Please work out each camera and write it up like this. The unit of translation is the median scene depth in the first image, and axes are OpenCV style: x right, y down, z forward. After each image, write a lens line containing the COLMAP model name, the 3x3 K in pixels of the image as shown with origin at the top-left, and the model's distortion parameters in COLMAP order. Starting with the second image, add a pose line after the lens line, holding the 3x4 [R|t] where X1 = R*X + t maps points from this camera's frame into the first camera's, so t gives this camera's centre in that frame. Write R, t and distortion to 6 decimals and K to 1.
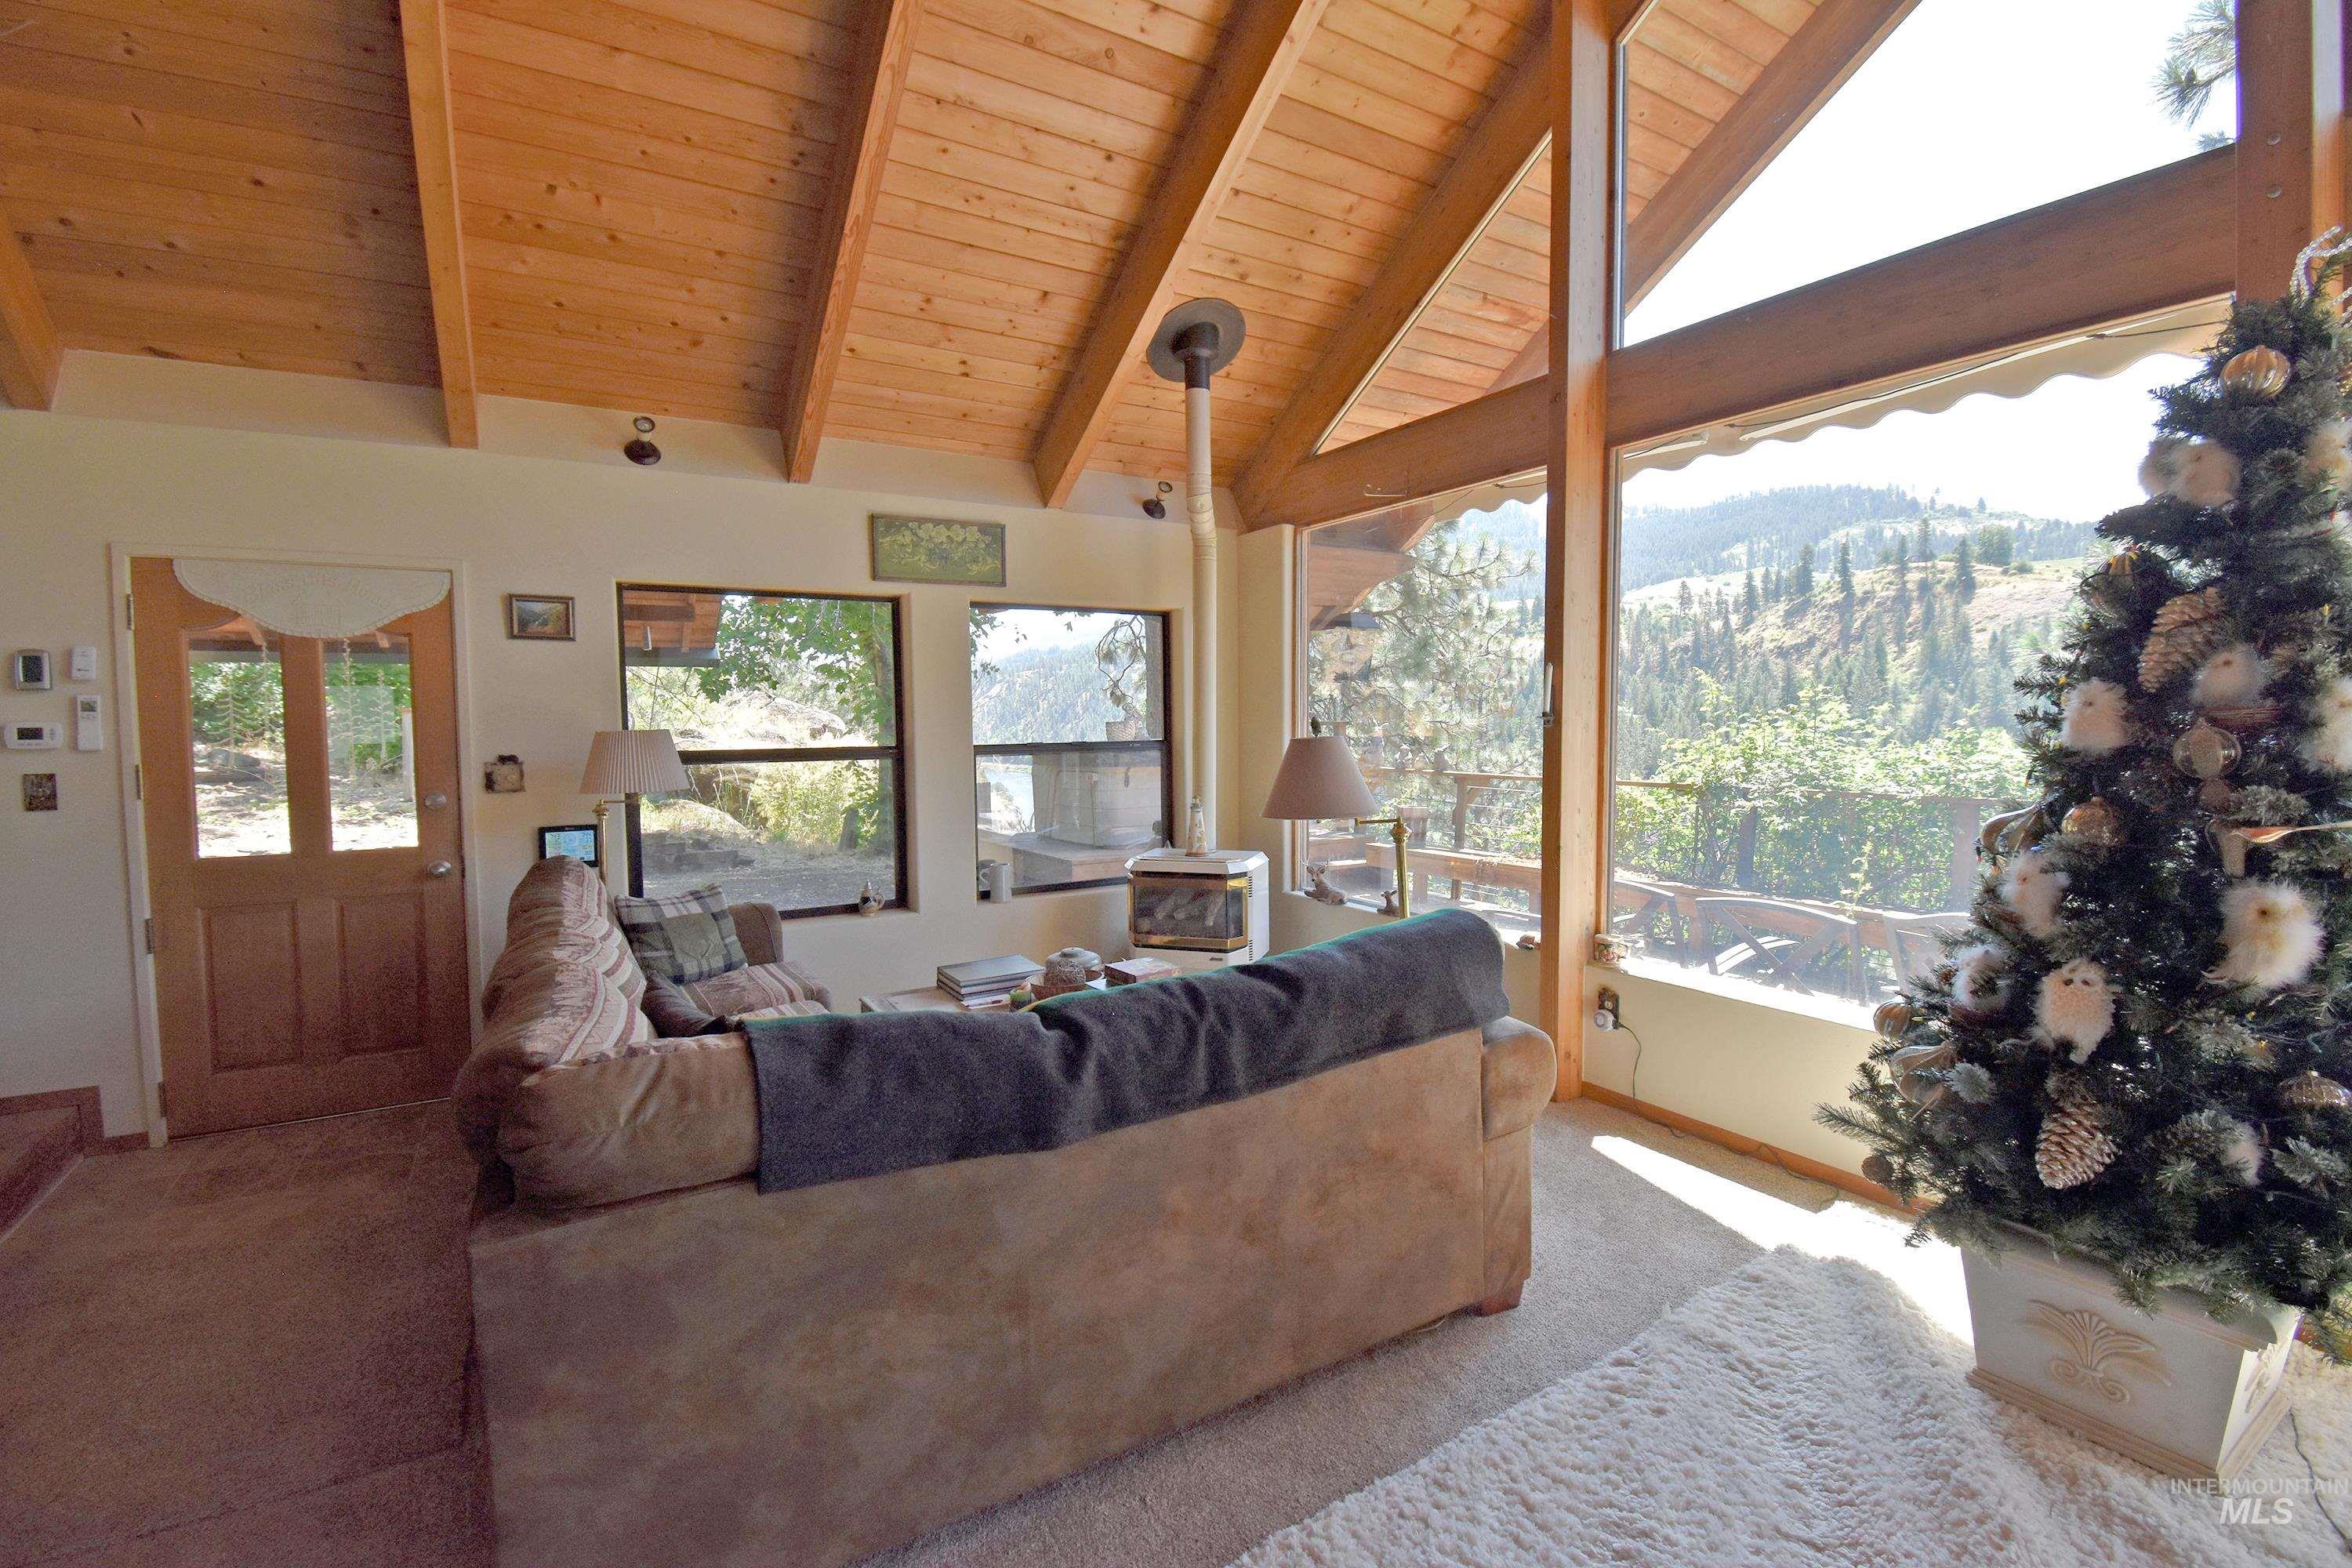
lens RADIAL K [[1044.4, 0, 1171.4], [0, 1044.4, 779.3], [0, 0, 1]] dist [0.019011, -0.024278]
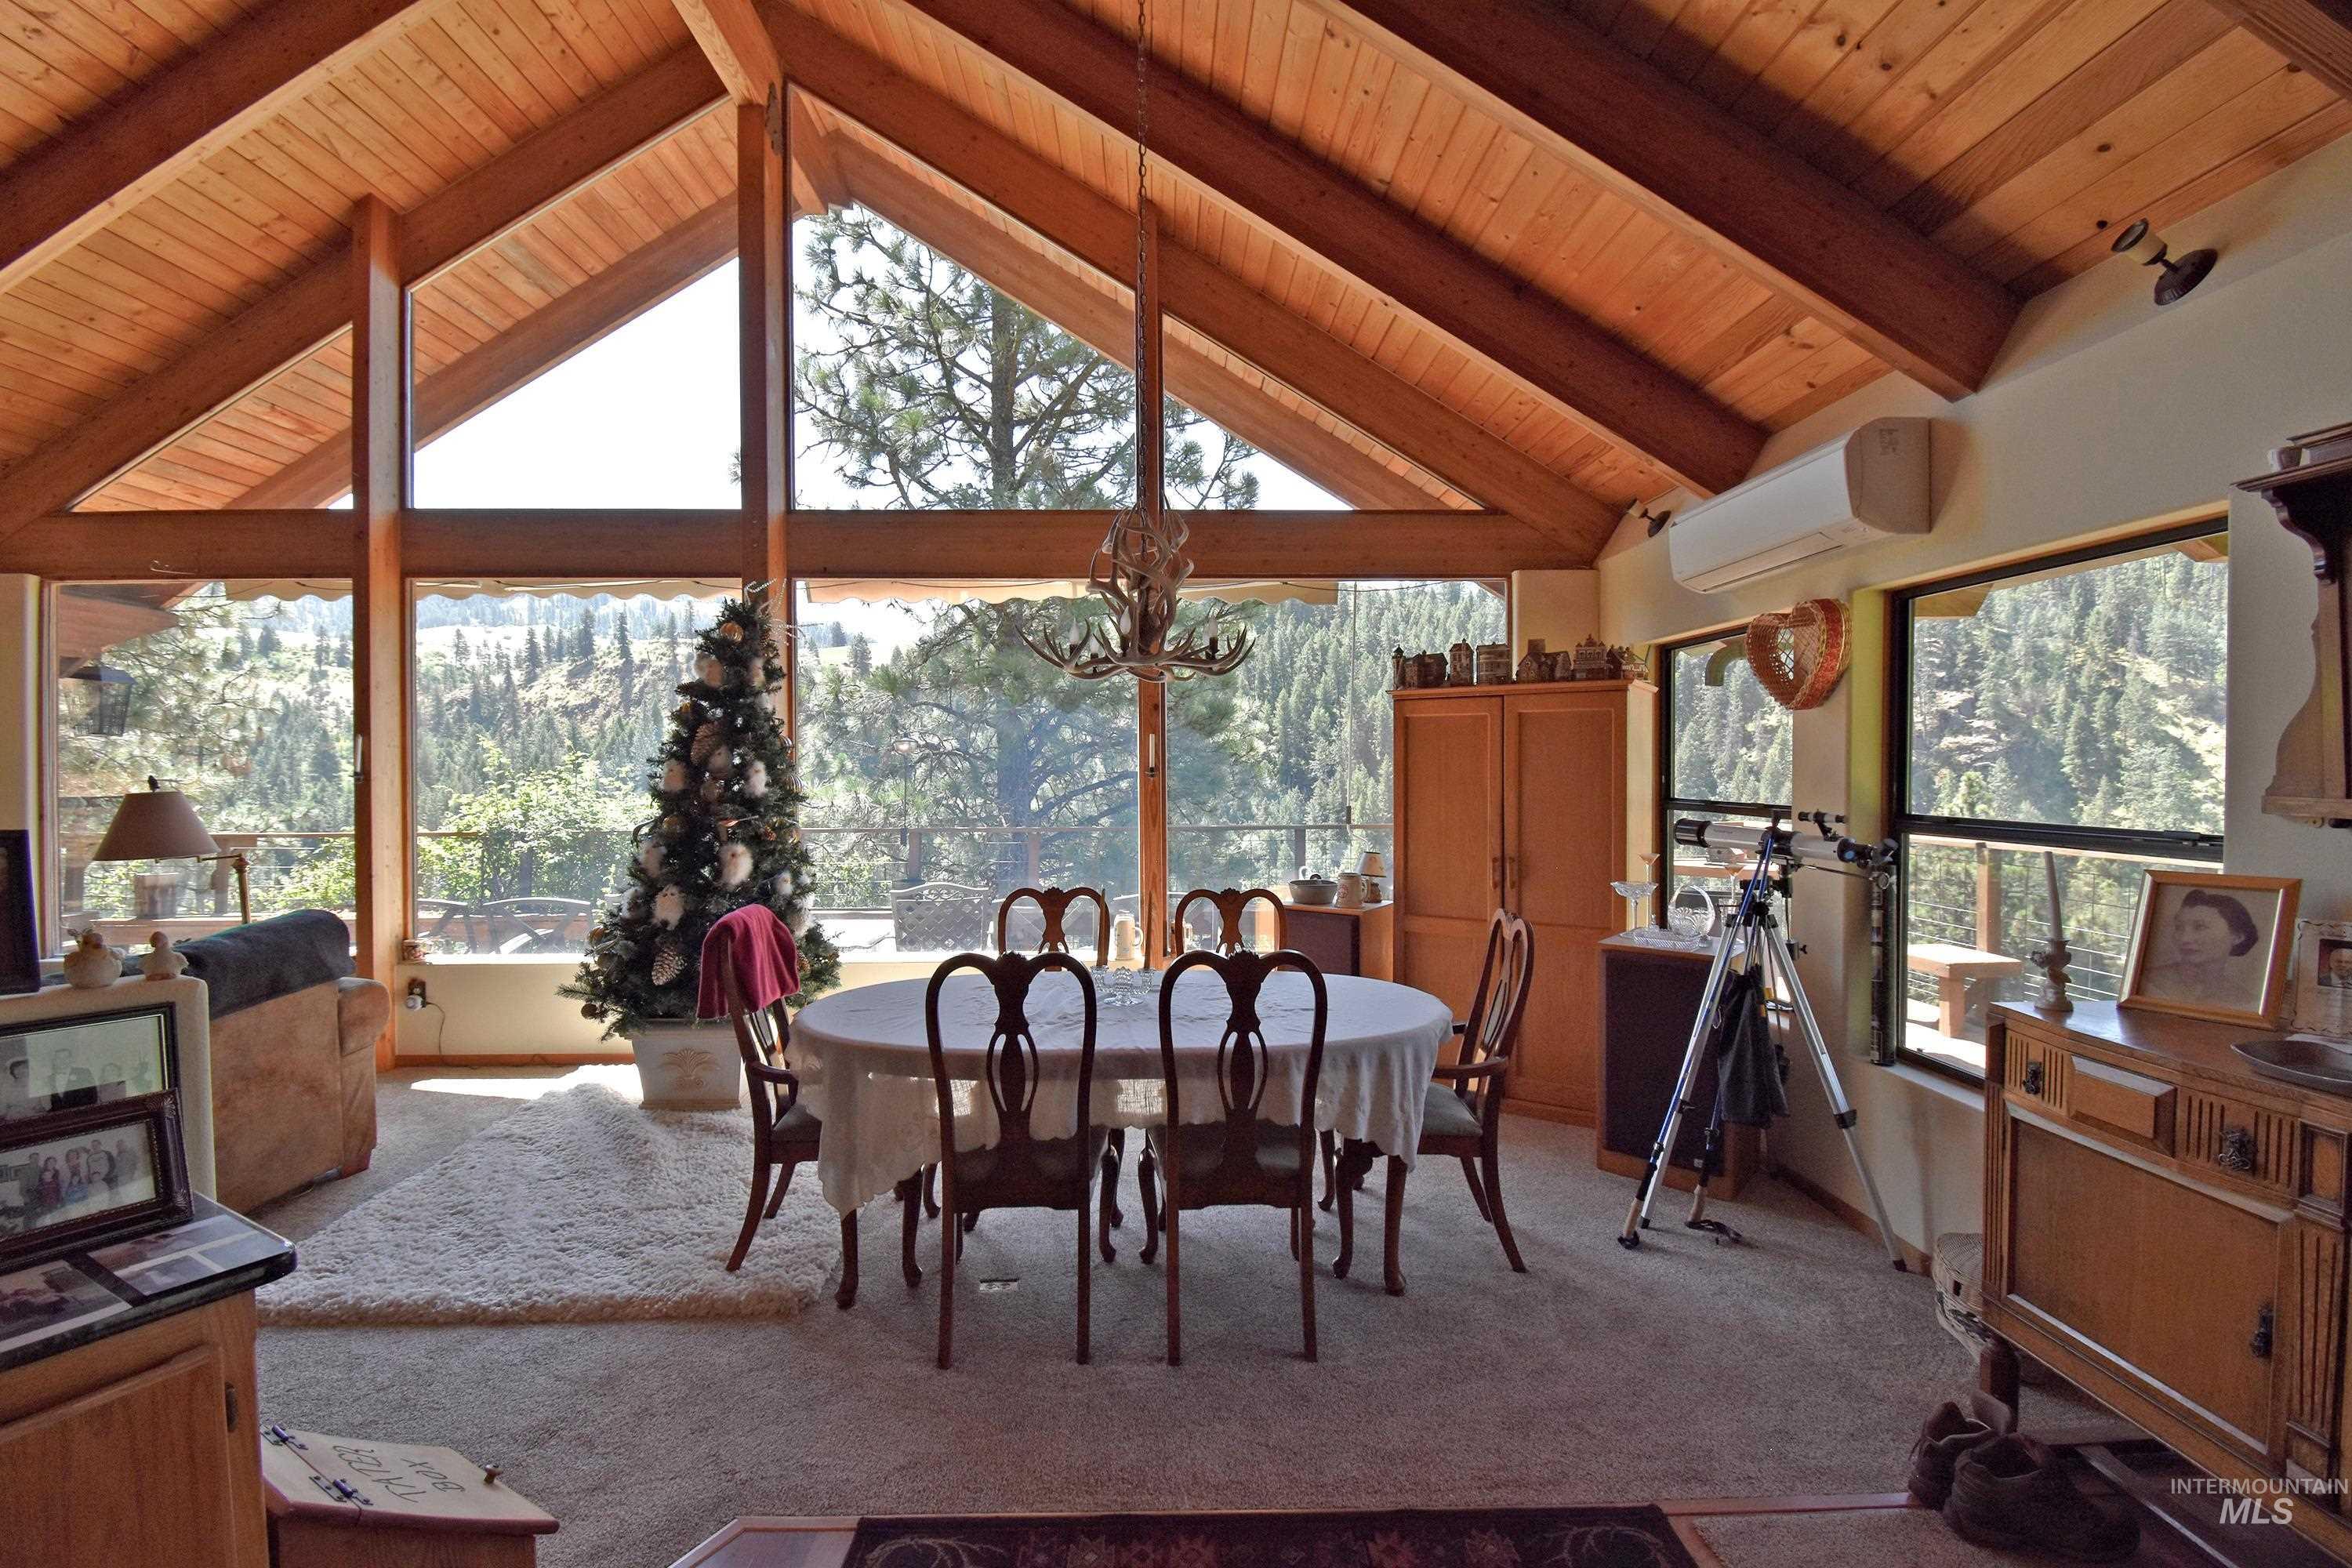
lens RADIAL K [[1044.4, 0, 1171.4], [0, 1044.4, 779.3], [0, 0, 1]] dist [0.019011, -0.024278]
pose [[0.499148, -0.001170, 0.866516, -0.183886], [0.049412, 0.998410, -0.027115, 0.021022], [-0.865107, 0.056351, 0.498412, -0.363254]]
